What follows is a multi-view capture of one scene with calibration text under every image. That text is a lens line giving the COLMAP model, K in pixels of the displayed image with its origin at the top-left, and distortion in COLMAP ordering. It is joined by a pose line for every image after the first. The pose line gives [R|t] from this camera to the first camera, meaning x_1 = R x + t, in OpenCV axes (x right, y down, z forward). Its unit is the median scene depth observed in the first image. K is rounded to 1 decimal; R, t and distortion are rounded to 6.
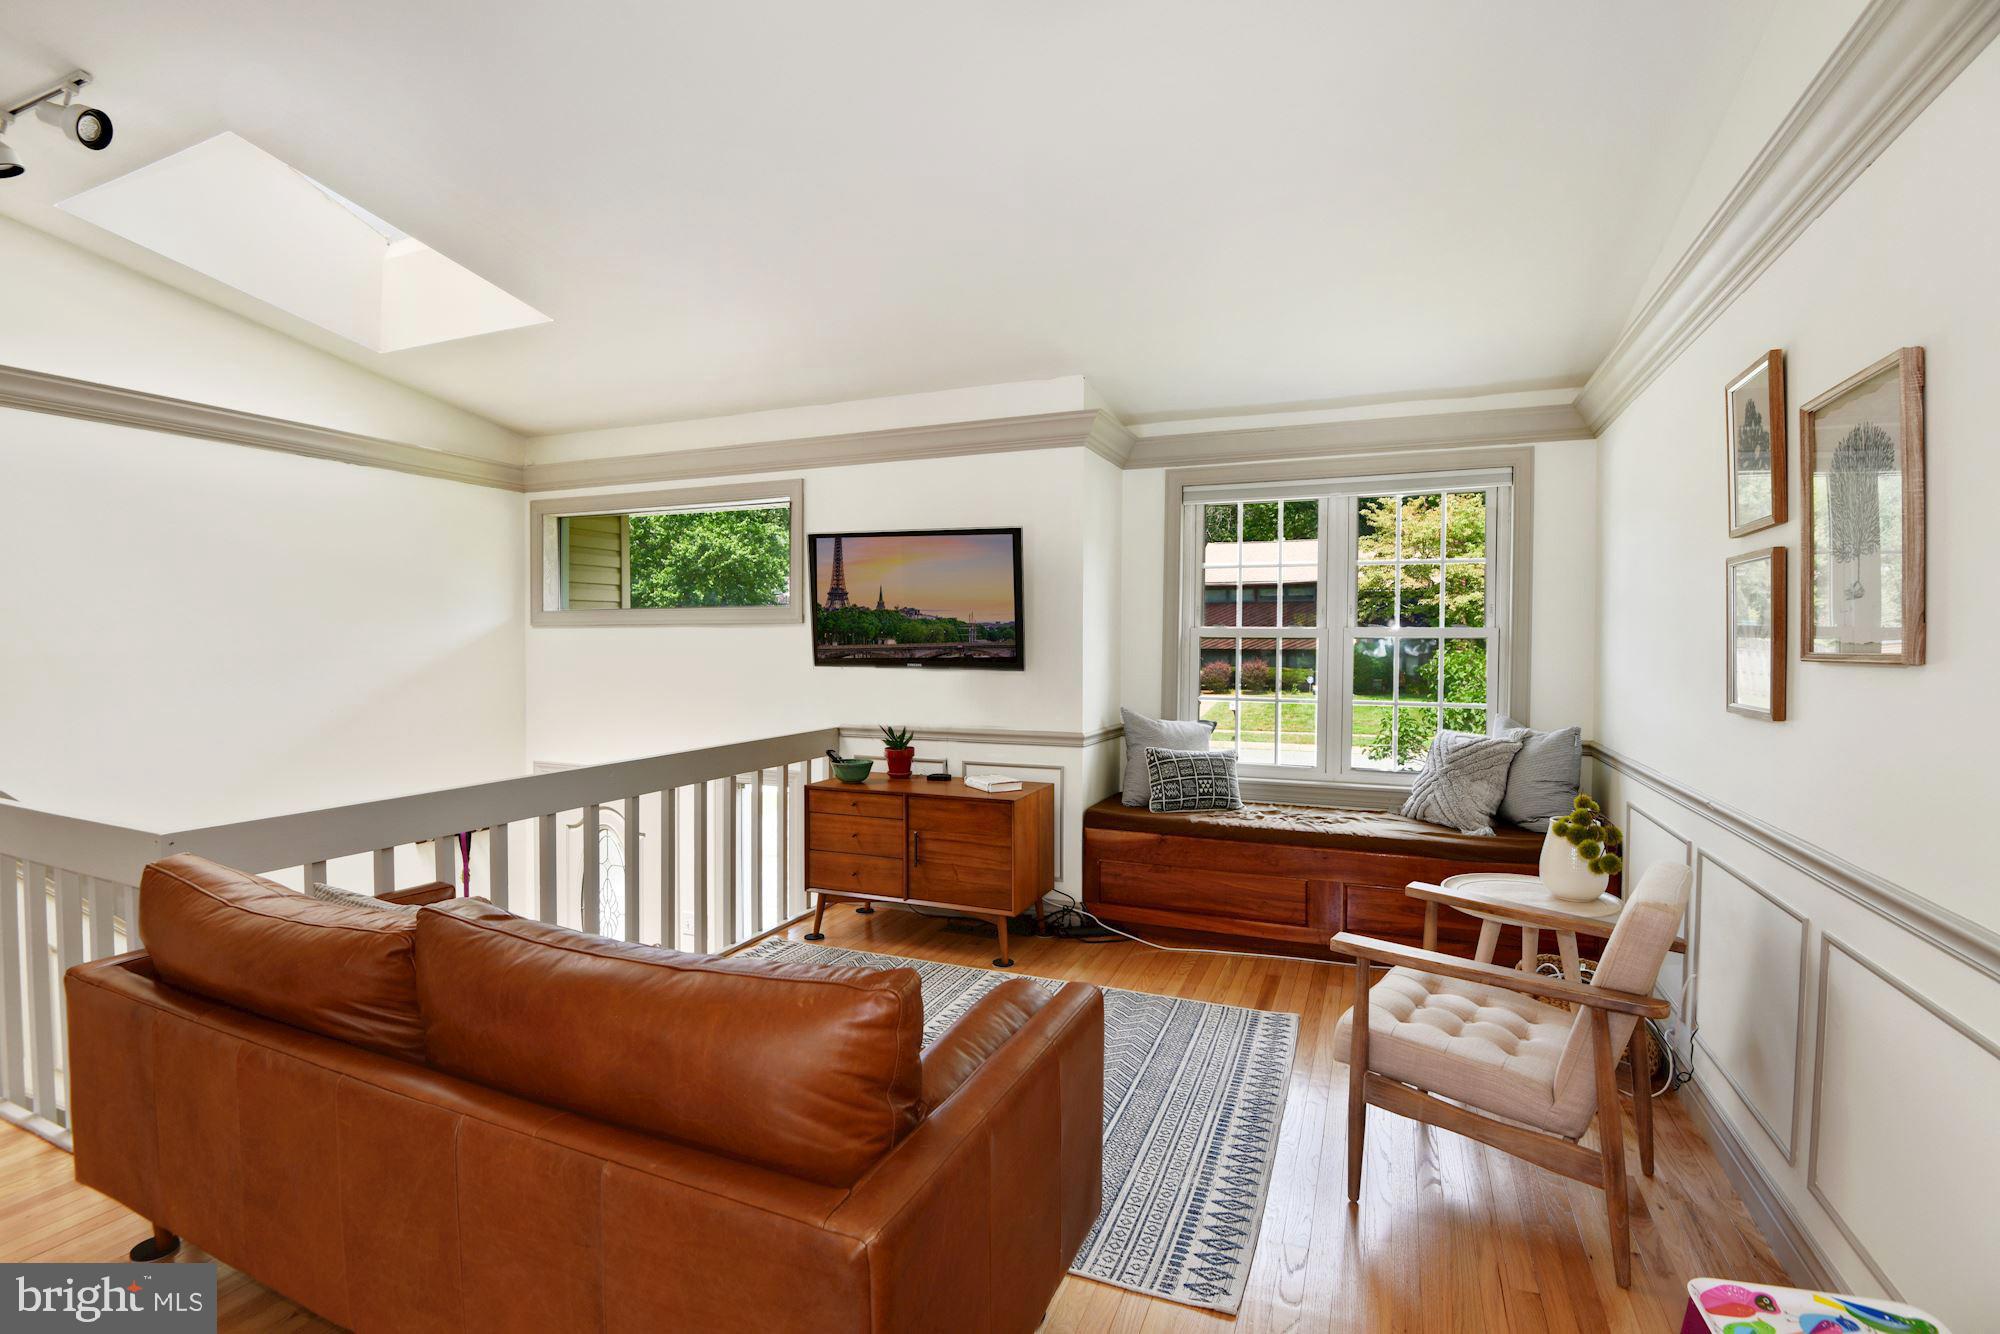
lens RADIAL K [[937.5, 0, 1027.6], [0, 937.5, 655.6], [0, 0, 1]] dist [-0.015635, -0.016055]
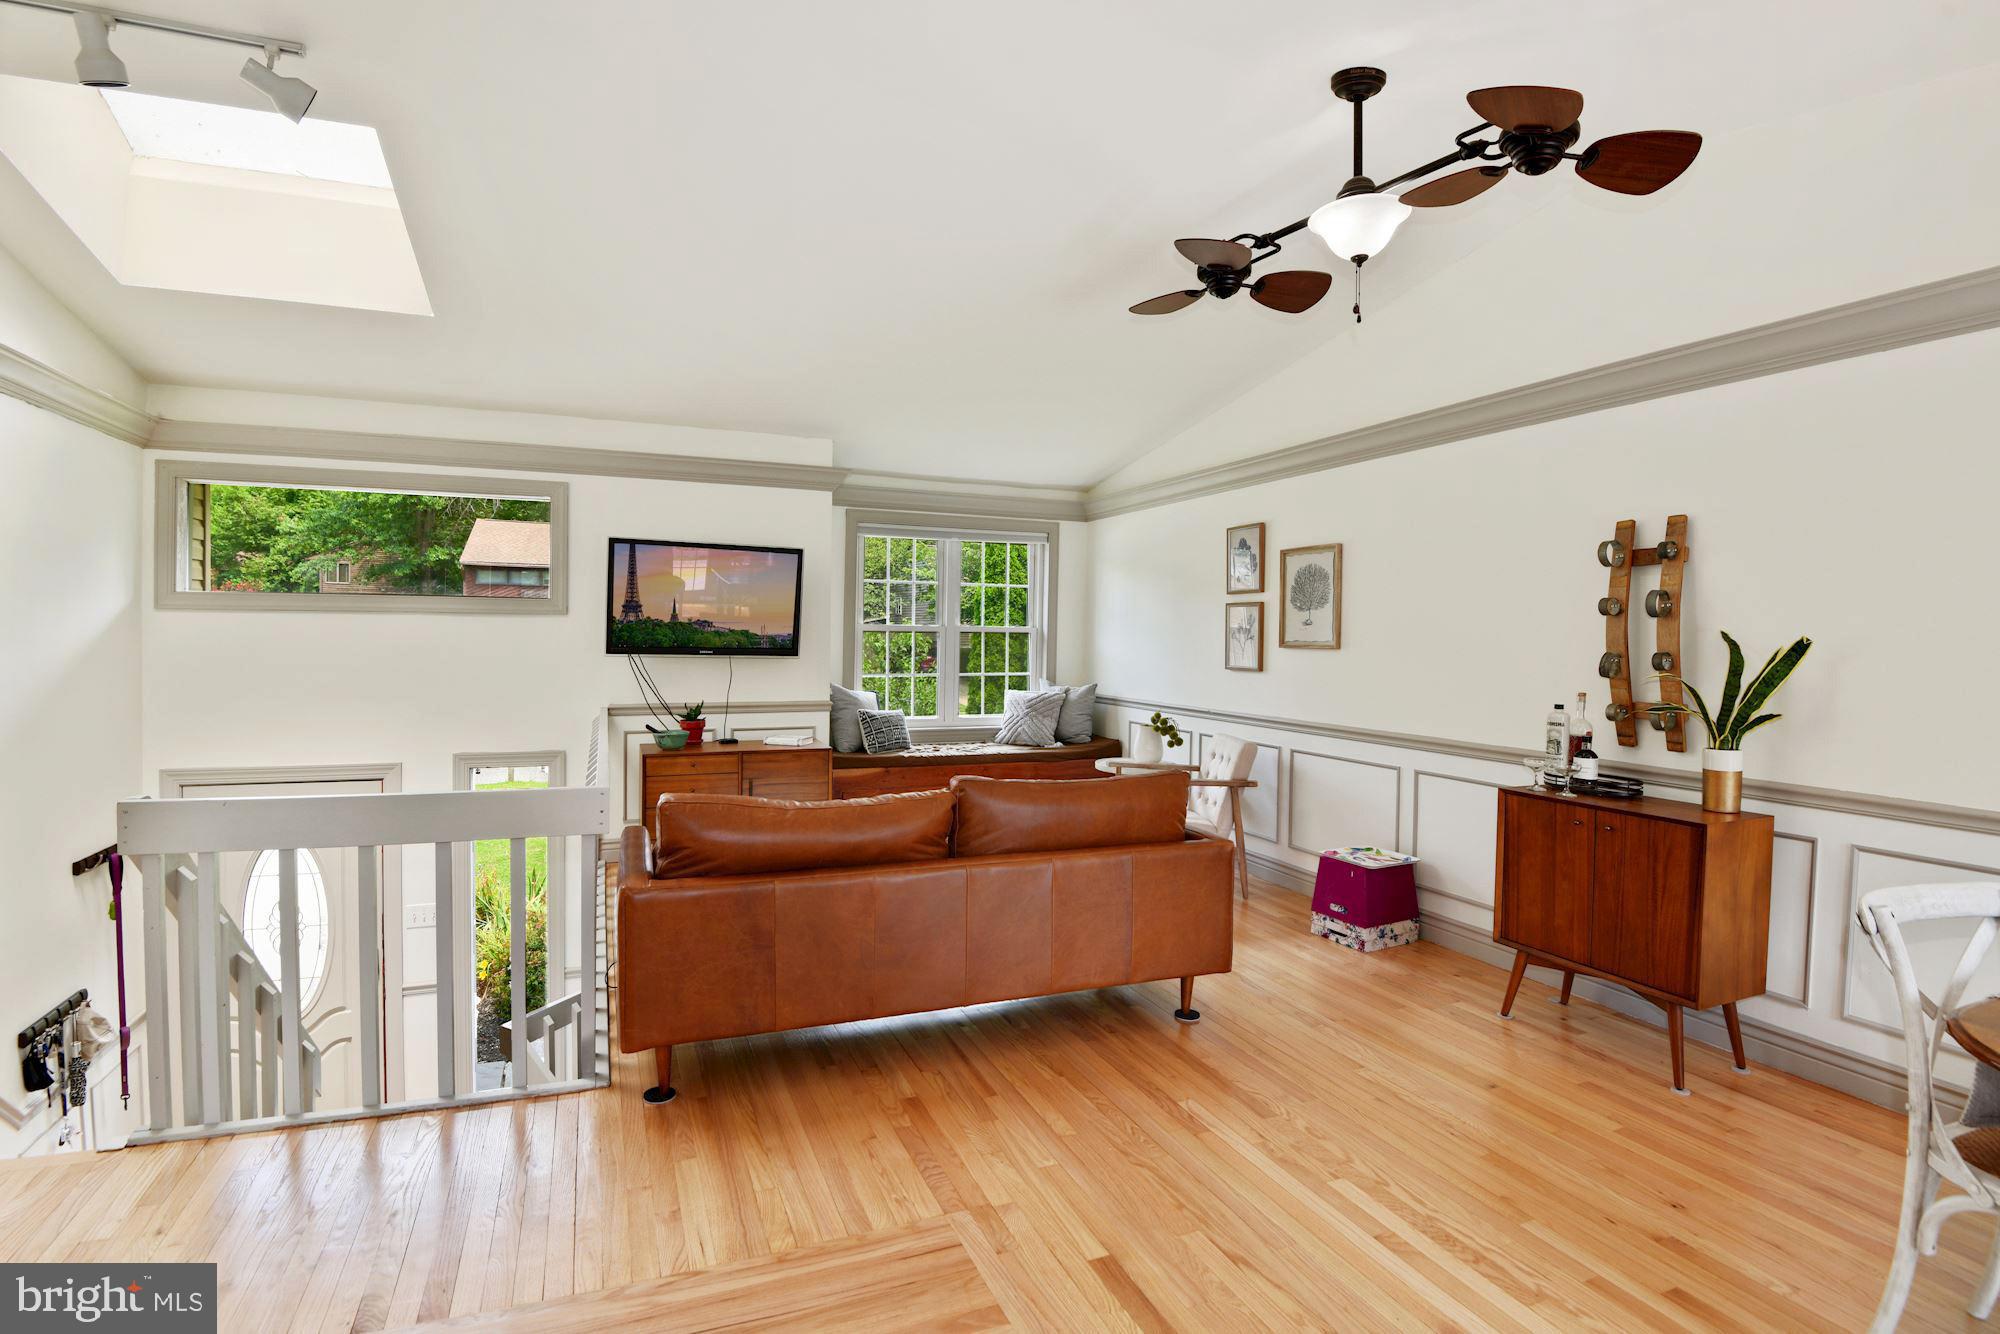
lens RADIAL K [[921.9, 0, 1014.9], [0, 921.9, 645.8], [0, 0, 1]] dist [-0.000349, -0.026191]
pose [[0.704473, -0.003528, 0.709722, -0.711888], [-0.001499, 0.999978, 0.006459, -0.006883], [-0.709729, -0.005614, 0.704452, -0.143550]]
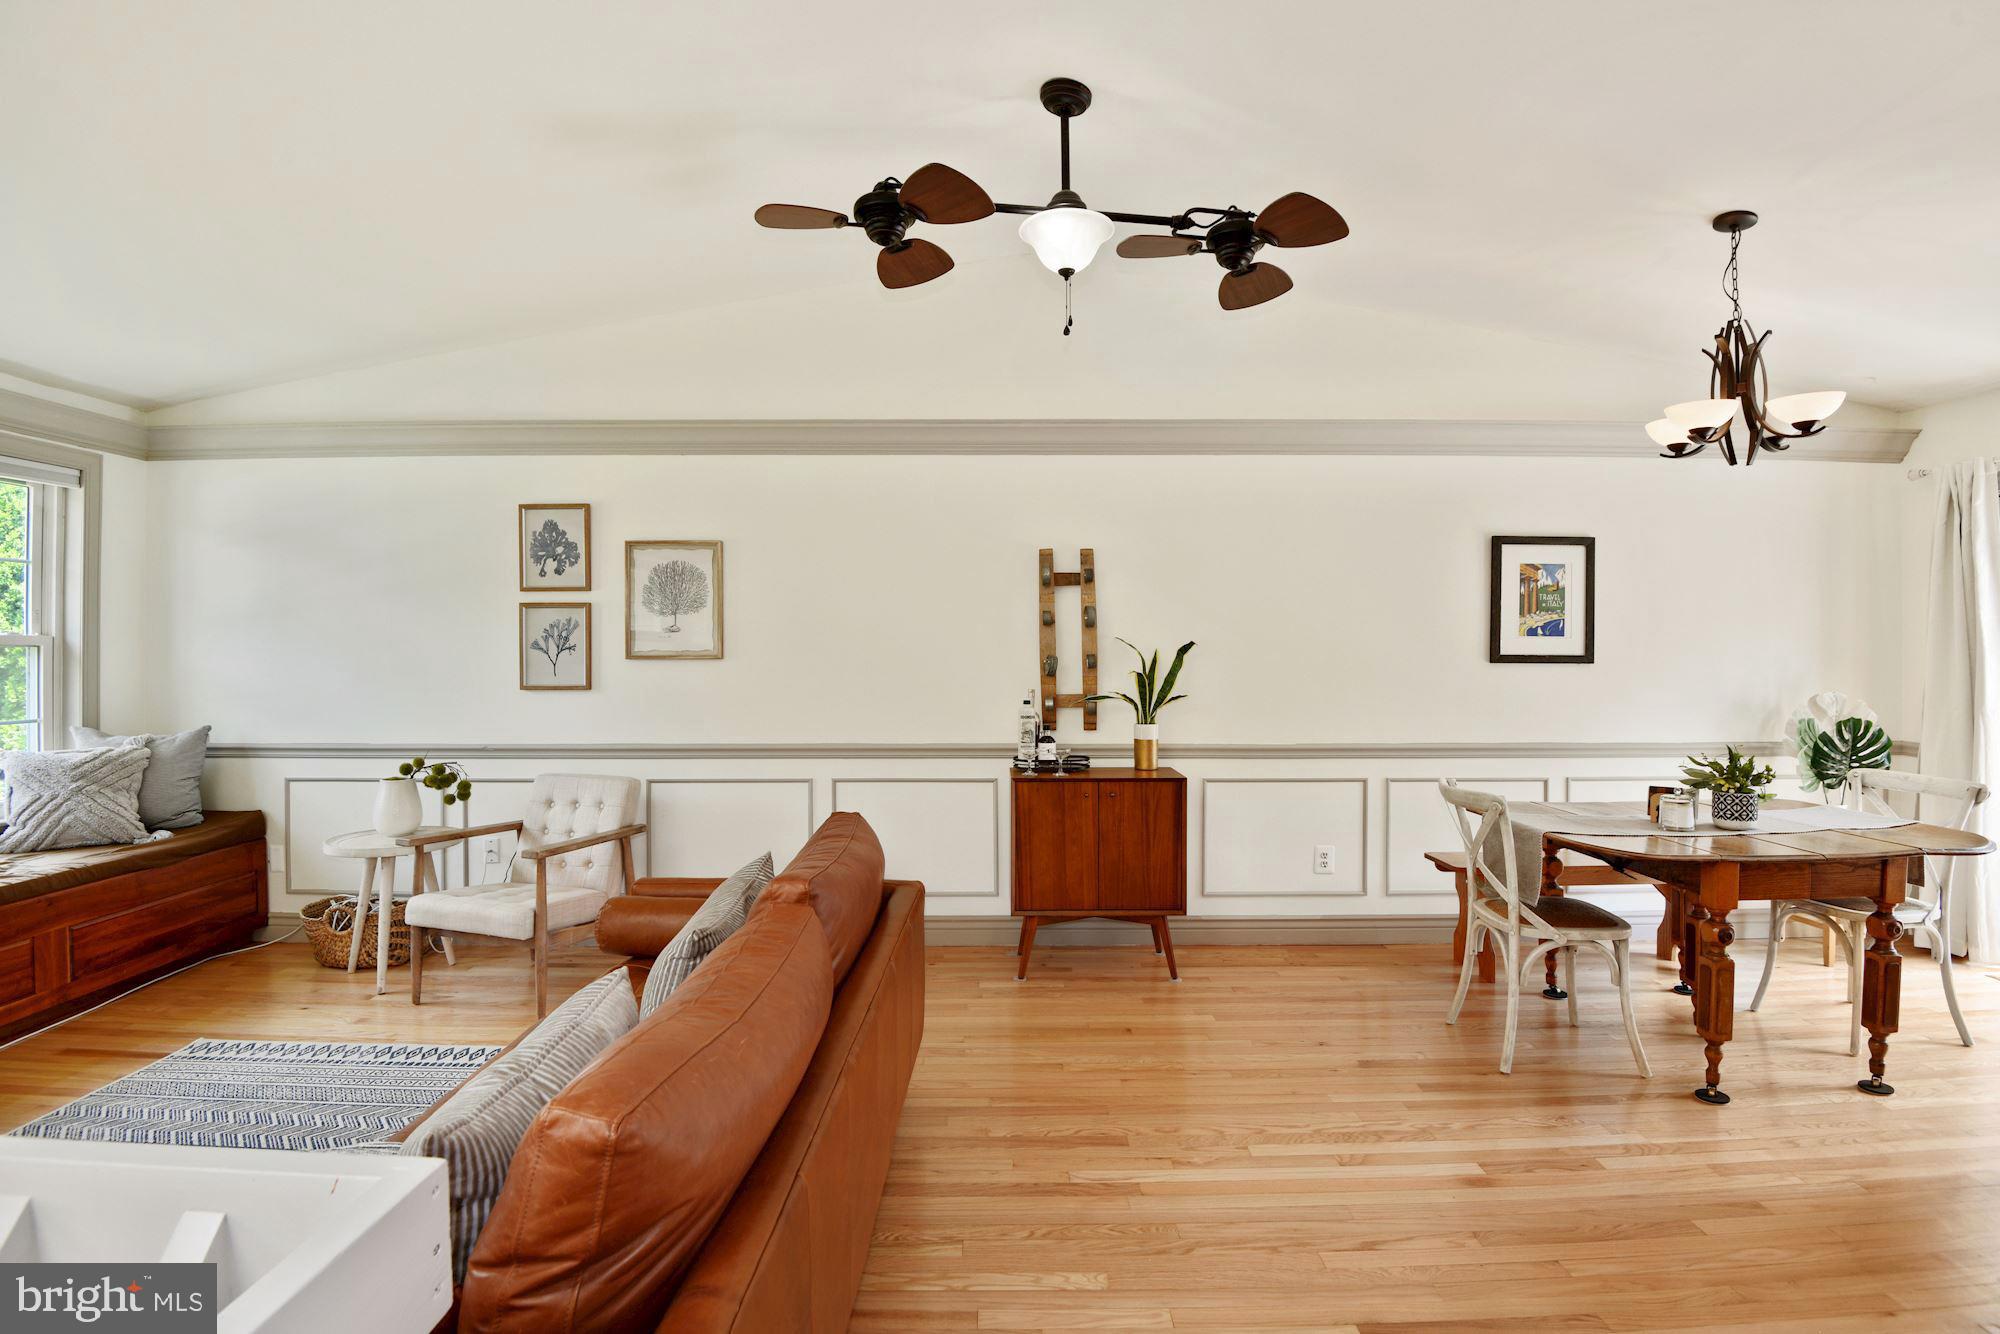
lens RADIAL K [[917.0, 0, 992.7], [0, 917.0, 652.7], [0, 0, 1]] dist [0.000182, -0.025391]
pose [[-0.353391, -0.006426, 0.935454, -0.677819], [0.011272, 0.999875, 0.011127, -0.010934], [-0.935408, 0.014477, -0.353274, 0.439534]]
